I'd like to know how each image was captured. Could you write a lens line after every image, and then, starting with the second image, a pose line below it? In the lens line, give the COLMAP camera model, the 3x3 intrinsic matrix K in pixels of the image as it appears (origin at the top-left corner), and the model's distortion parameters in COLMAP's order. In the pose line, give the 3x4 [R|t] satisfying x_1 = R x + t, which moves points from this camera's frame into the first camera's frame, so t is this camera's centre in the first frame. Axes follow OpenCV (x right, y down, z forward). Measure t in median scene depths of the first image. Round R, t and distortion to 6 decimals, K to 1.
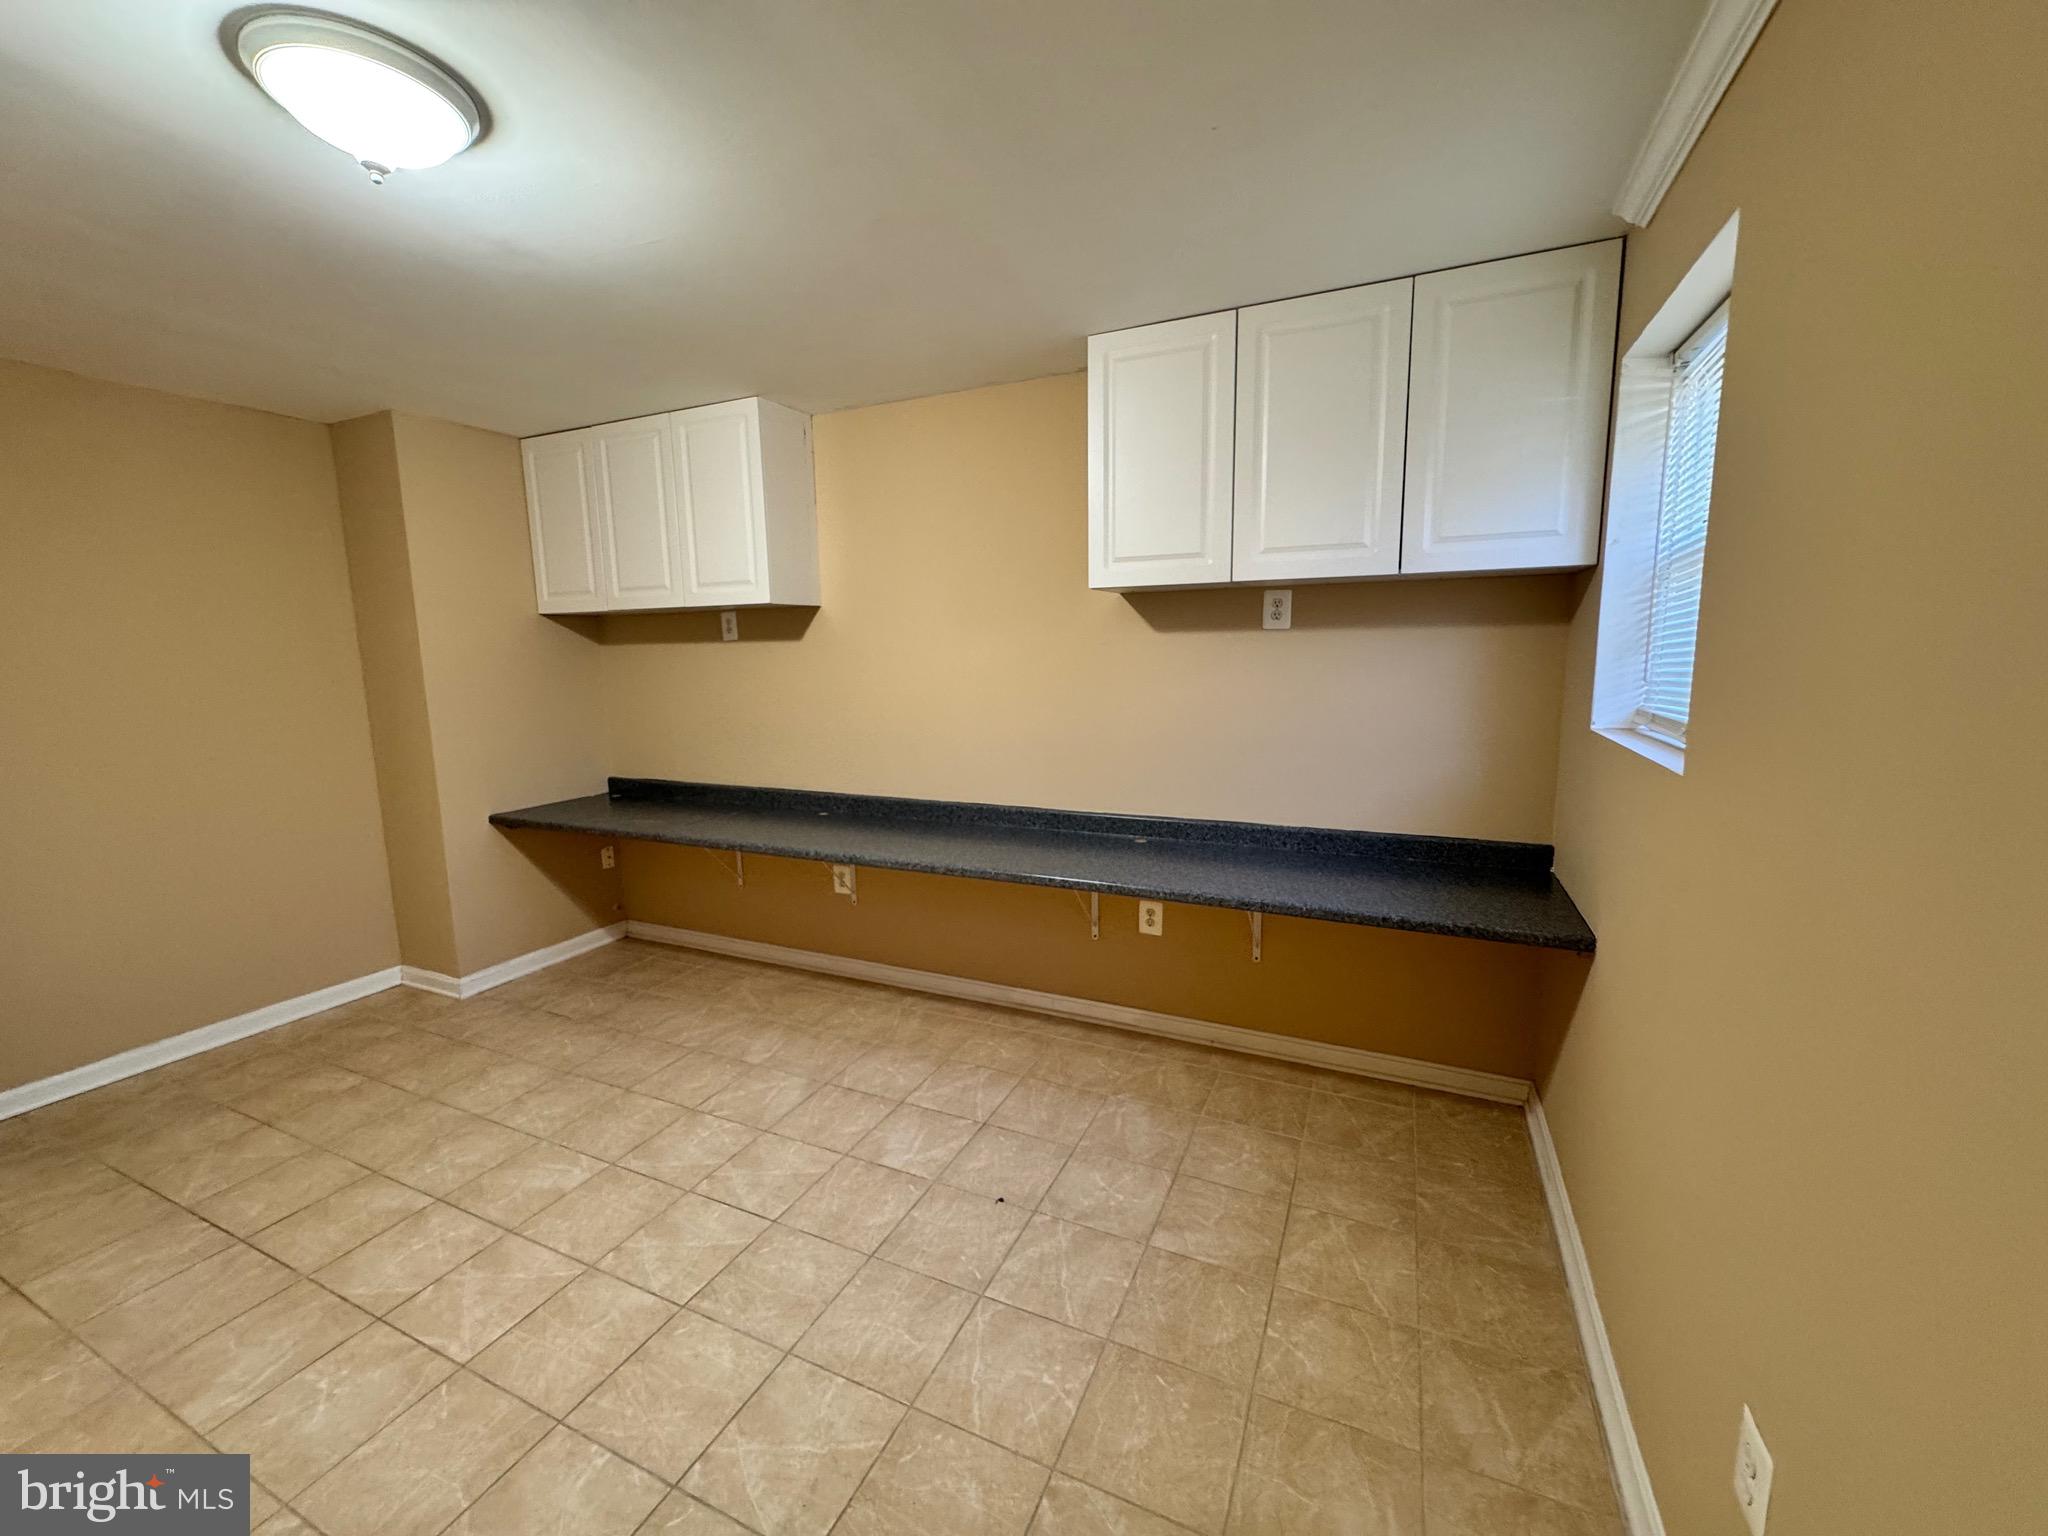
lens RADIAL K [[812.9, 0, 1029.5], [0, 812.9, 762.9], [0, 0, 1]] dist [-0.016452, -0.000019]
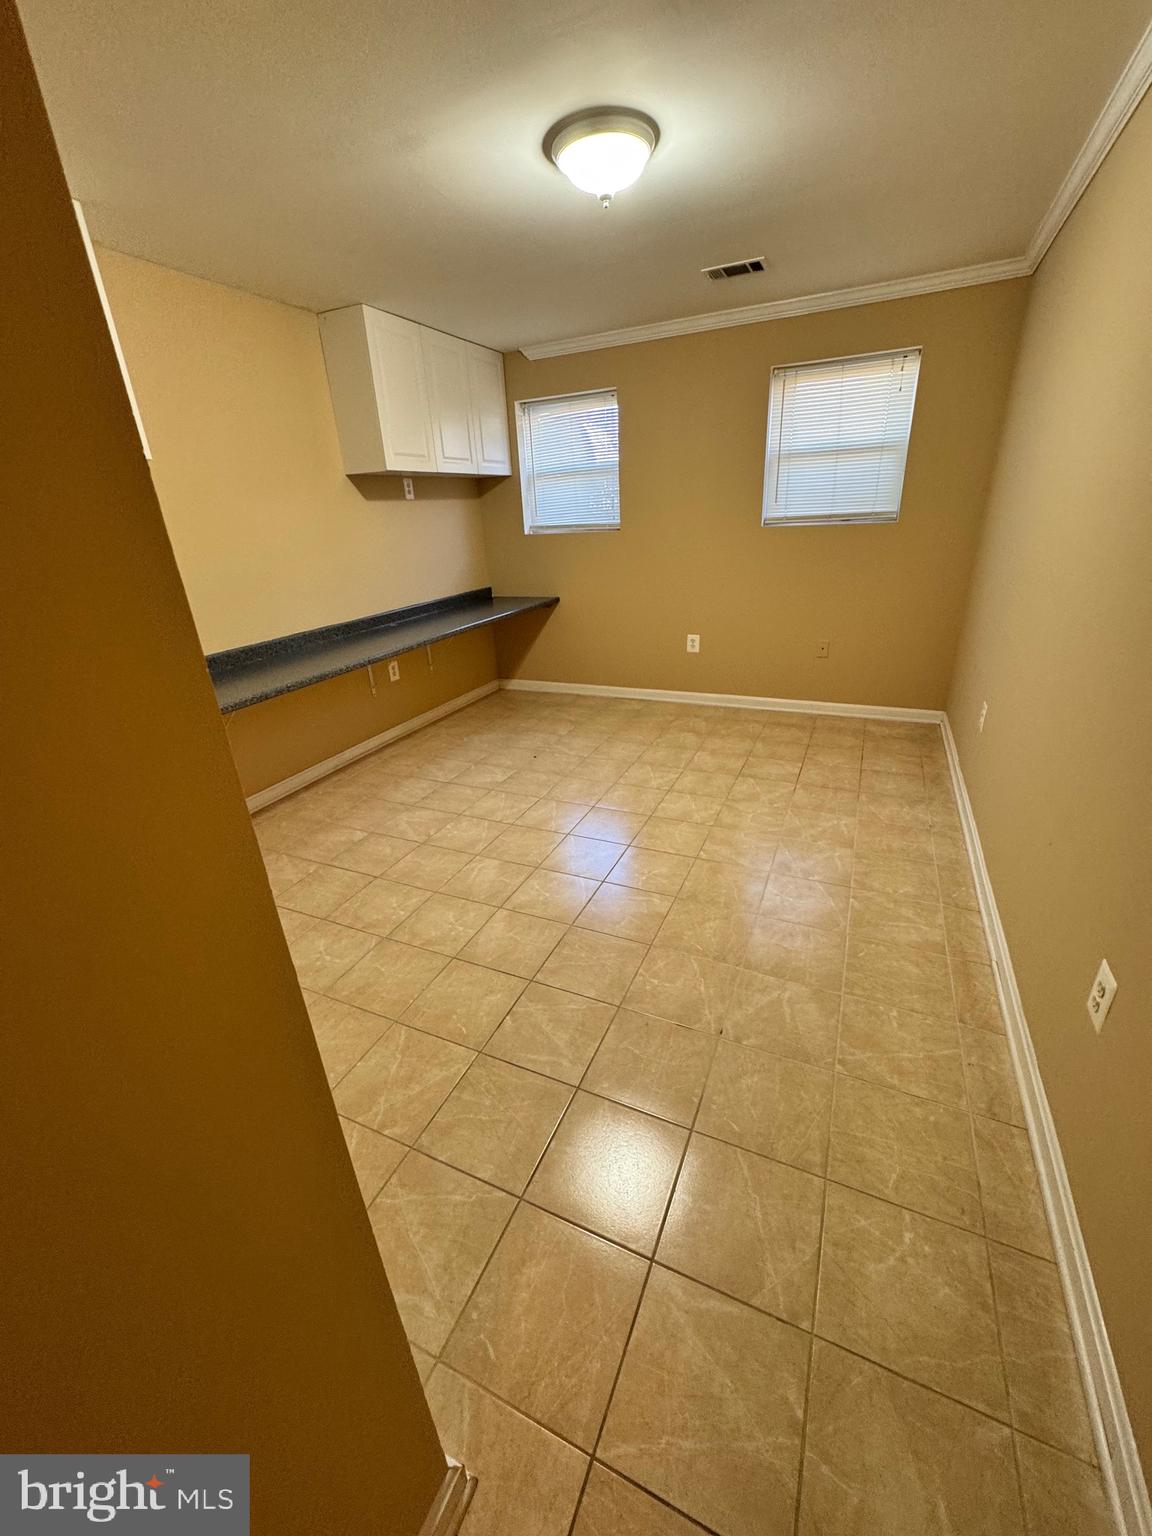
lens RADIAL K [[614.2, 0, 576.0], [0, 614.2, 768.0], [0, 0, 1]] dist [-0.001443, -0.000126]
pose [[0.015166, -0.388149, 0.921472, -1.381759], [0.181824, 0.907283, 0.379179, -0.067626], [-0.983214, 0.161795, 0.084334, 0.607036]]
